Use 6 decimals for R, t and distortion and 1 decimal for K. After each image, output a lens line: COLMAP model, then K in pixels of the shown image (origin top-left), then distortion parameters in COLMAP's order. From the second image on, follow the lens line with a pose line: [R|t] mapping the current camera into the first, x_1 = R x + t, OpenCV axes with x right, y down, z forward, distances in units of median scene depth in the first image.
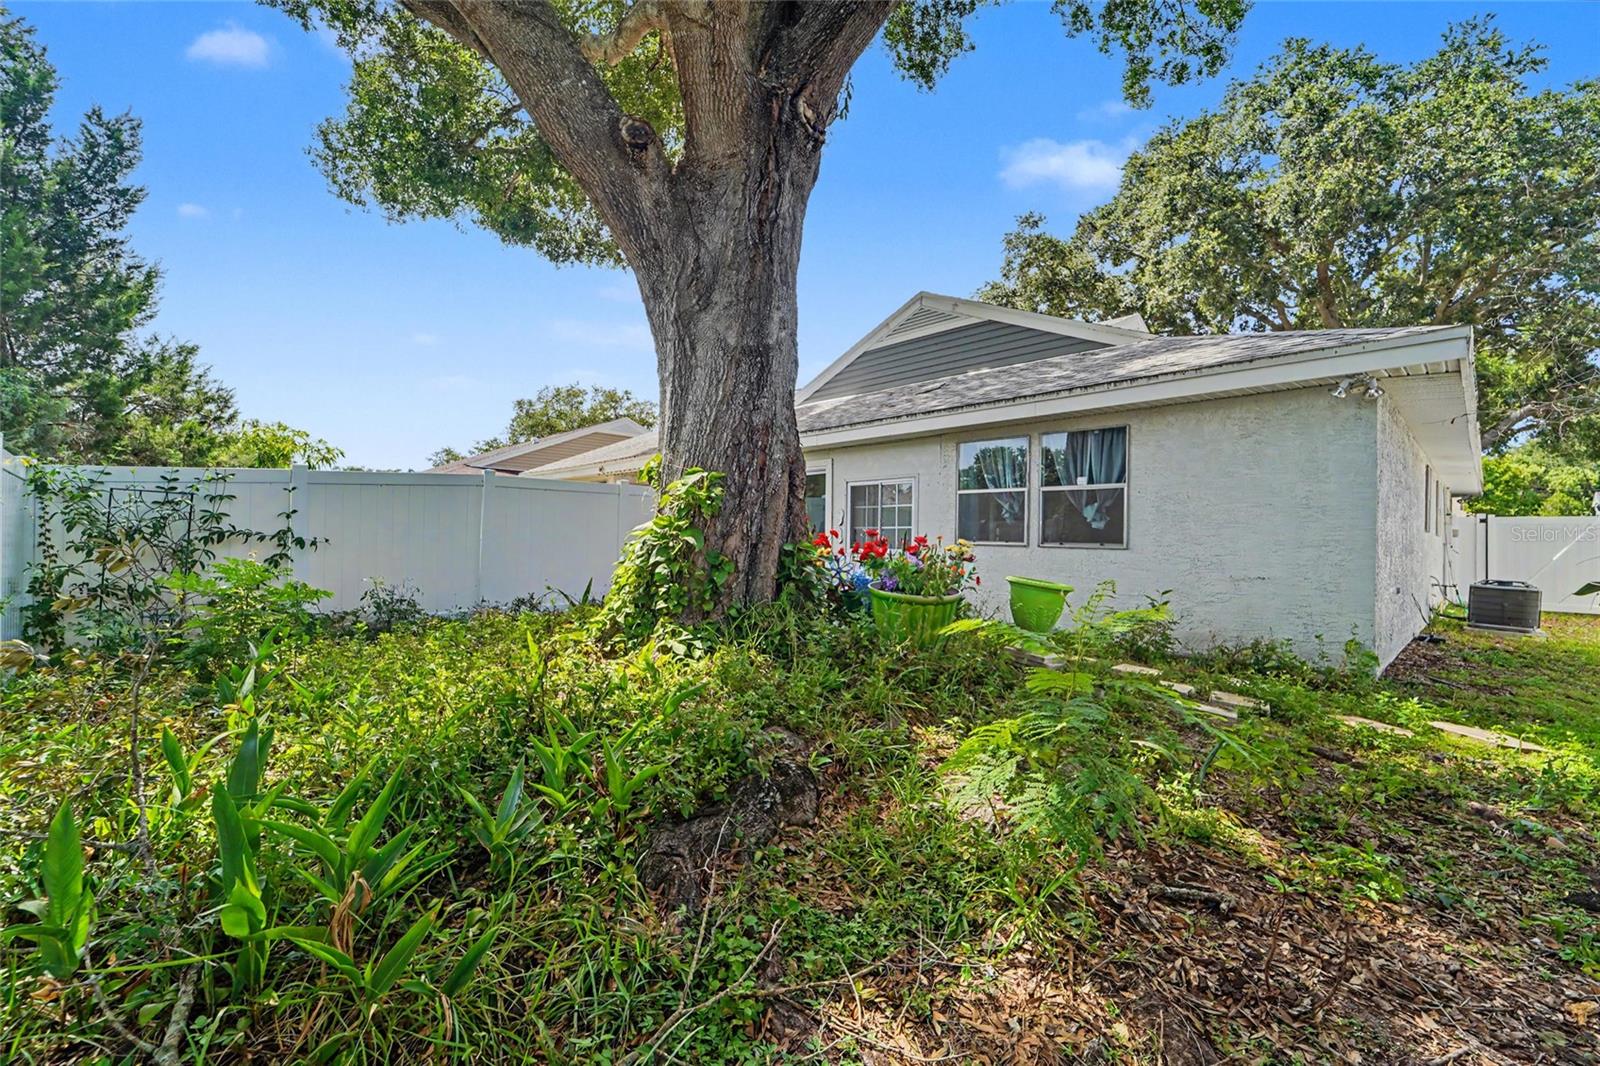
lens RADIAL K [[662.5, 0, 796.6], [0, 662.5, 524.2], [0, 0, 1]] dist [0.001030, -0.000237]
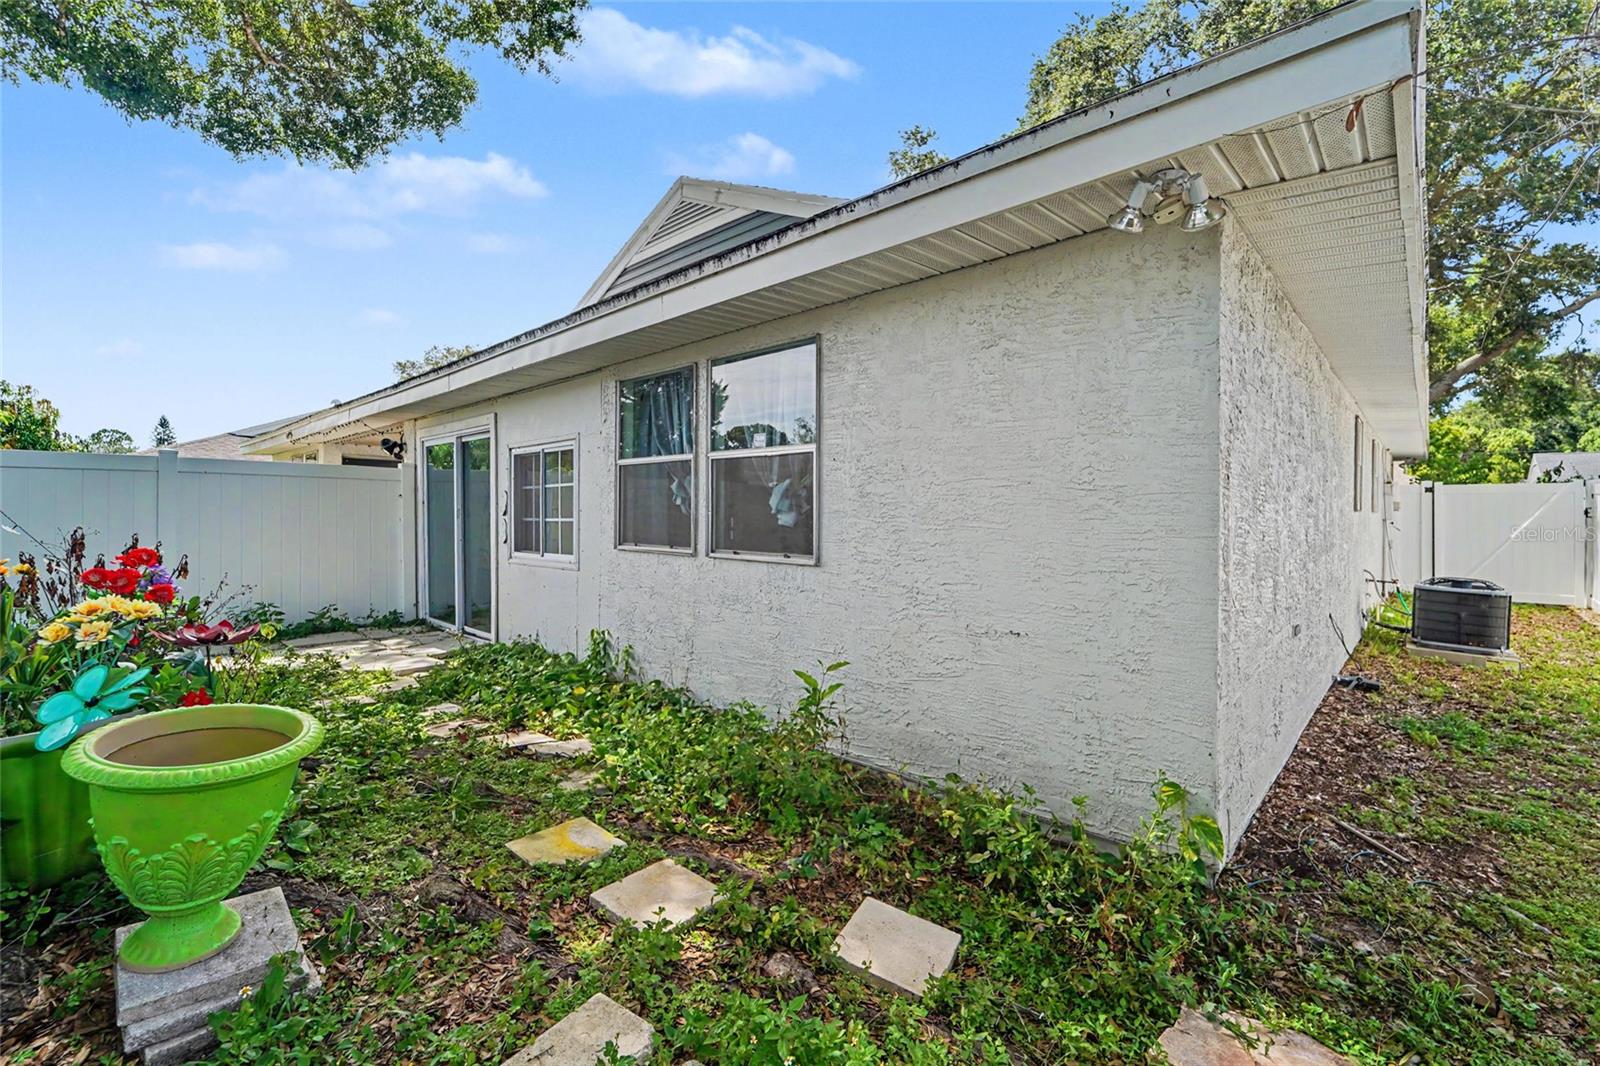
lens RADIAL K [[680.2, 0, 800.1], [0, 680.2, 502.1], [0, 0, 1]] dist [0.002692, 0.000075]
pose [[0.998015, -0.013793, 0.061451, 0.208920], [0.013095, 0.999845, 0.011738, -0.009436], [-0.061603, -0.010910, 0.998041, 0.207532]]
